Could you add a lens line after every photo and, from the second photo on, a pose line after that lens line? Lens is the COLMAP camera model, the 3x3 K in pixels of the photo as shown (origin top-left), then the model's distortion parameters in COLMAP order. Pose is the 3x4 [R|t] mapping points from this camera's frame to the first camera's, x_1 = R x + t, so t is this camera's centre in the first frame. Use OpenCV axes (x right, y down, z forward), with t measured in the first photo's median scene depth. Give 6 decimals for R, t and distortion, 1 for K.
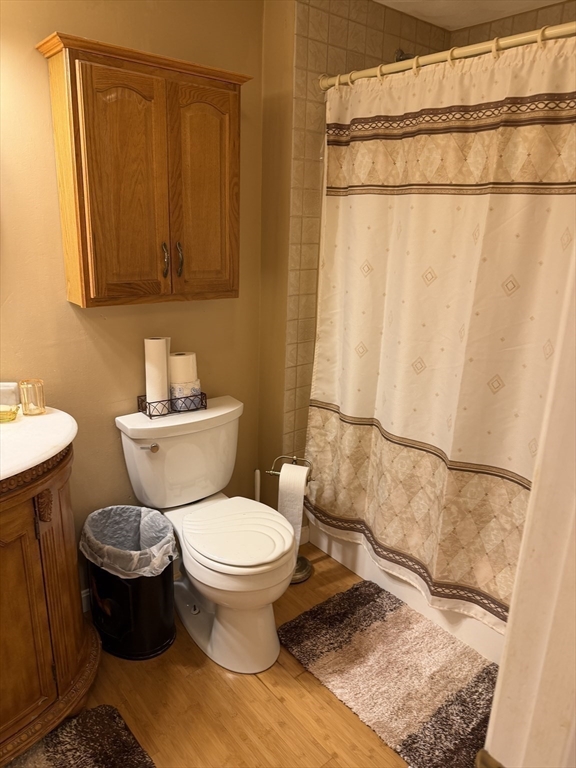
lens RADIAL K [[541.4, 0, 288.0], [0, 541.4, 384.0], [0, 0, 1]] dist [0.060766, -0.078489]
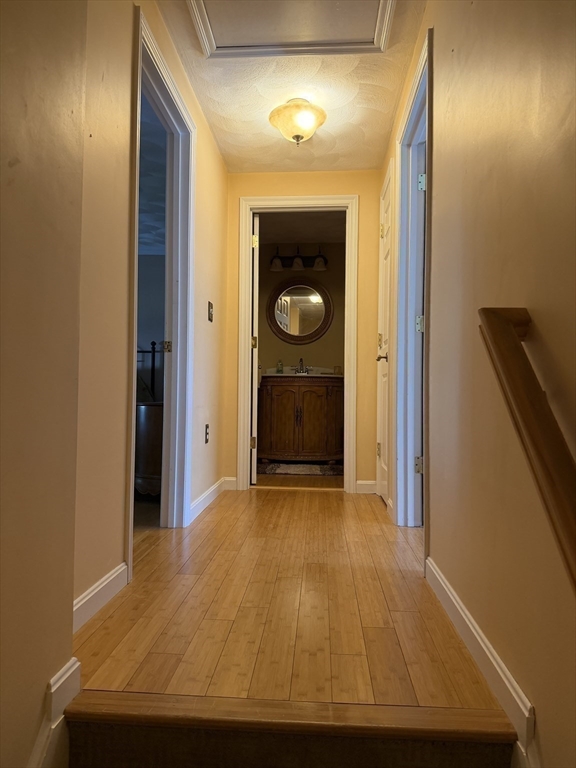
lens RADIAL K [[541.4, 0, 288.0], [0, 541.4, 384.0], [0, 0, 1]] dist [0.060766, -0.078489]
pose [[0.727023, -0.037214, -0.685604, 1.435621], [-0.189045, 0.949088, -0.251981, 0.901386], [0.660076, 0.312806, 0.682973, -1.300431]]
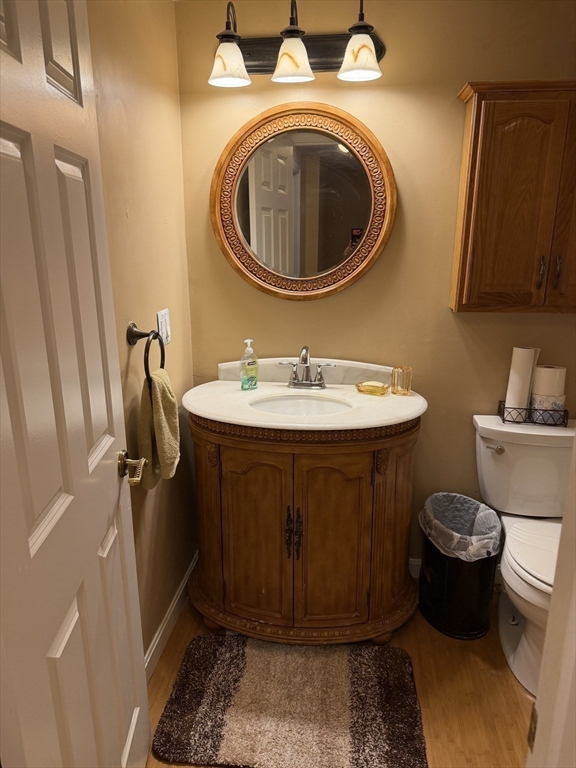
lens RADIAL K [[541.4, 0, 288.0], [0, 541.4, 384.0], [0, 0, 1]] dist [0.060766, -0.078489]
pose [[0.688531, 0.158088, -0.707767, 0.212666], [-0.187956, 0.981503, 0.036383, 0.033274], [0.700427, 0.107978, 0.705509, -0.047725]]
